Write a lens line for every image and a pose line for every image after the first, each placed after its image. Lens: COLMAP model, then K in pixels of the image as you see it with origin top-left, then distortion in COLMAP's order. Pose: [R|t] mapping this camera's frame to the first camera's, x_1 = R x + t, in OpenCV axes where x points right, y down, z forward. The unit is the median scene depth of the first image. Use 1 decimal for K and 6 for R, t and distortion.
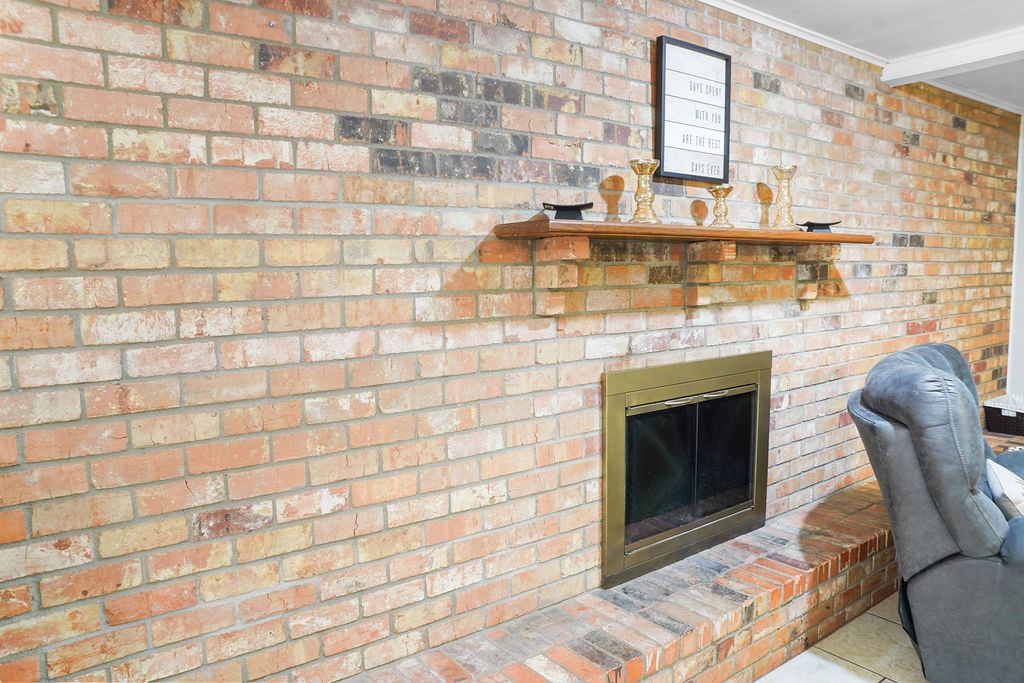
lens RADIAL K [[703.8, 0, 513.0], [0, 703.8, 346.7], [0, 0, 1]] dist [-0.170859, 0.127417]
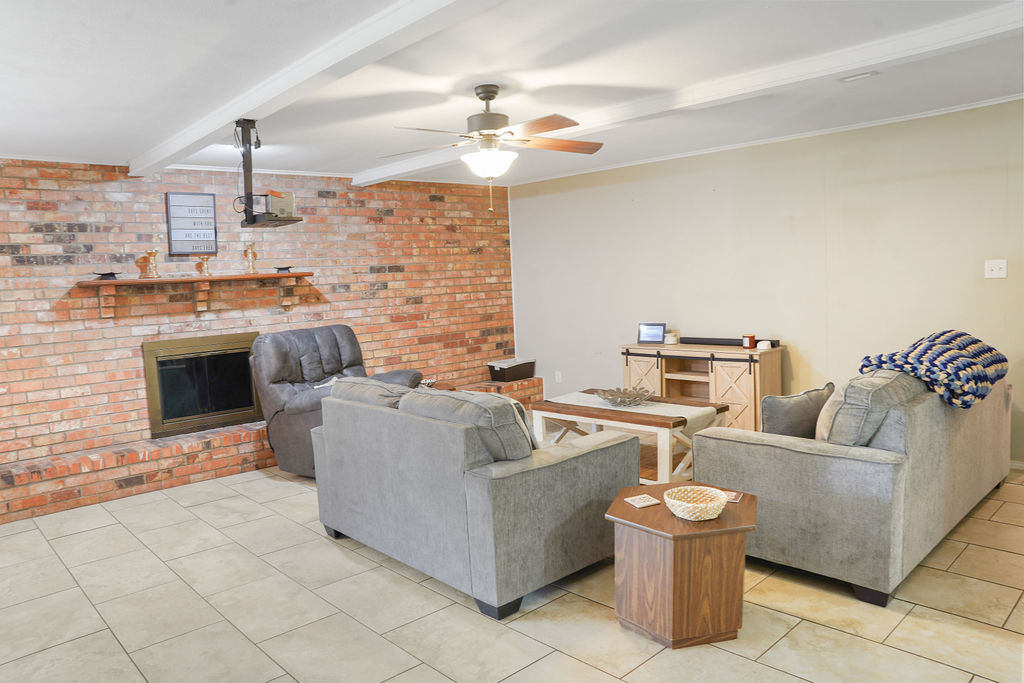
lens RADIAL K [[703.8, 0, 513.0], [0, 703.8, 346.7], [0, 0, 1]] dist [-0.170859, 0.127417]
pose [[0.992471, -0.033681, 0.117762, 1.174772], [0.034792, 0.999367, -0.007391, 0.122484], [-0.117438, 0.011433, 0.993014, -1.479054]]
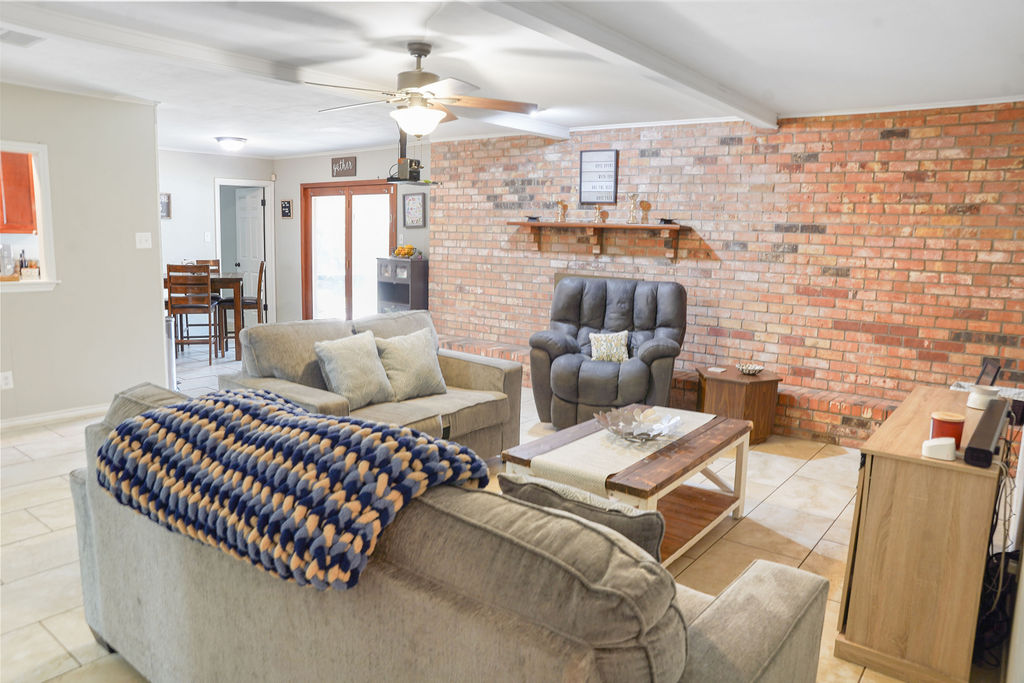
lens RADIAL K [[703.8, 0, 513.0], [0, 703.8, 346.7], [0, 0, 1]] dist [-0.170859, 0.127417]
pose [[0.278061, 0.180272, -0.943496, 3.128255], [-0.132916, 0.980004, 0.148075, -0.075263], [0.951323, 0.084232, 0.296462, -0.003123]]
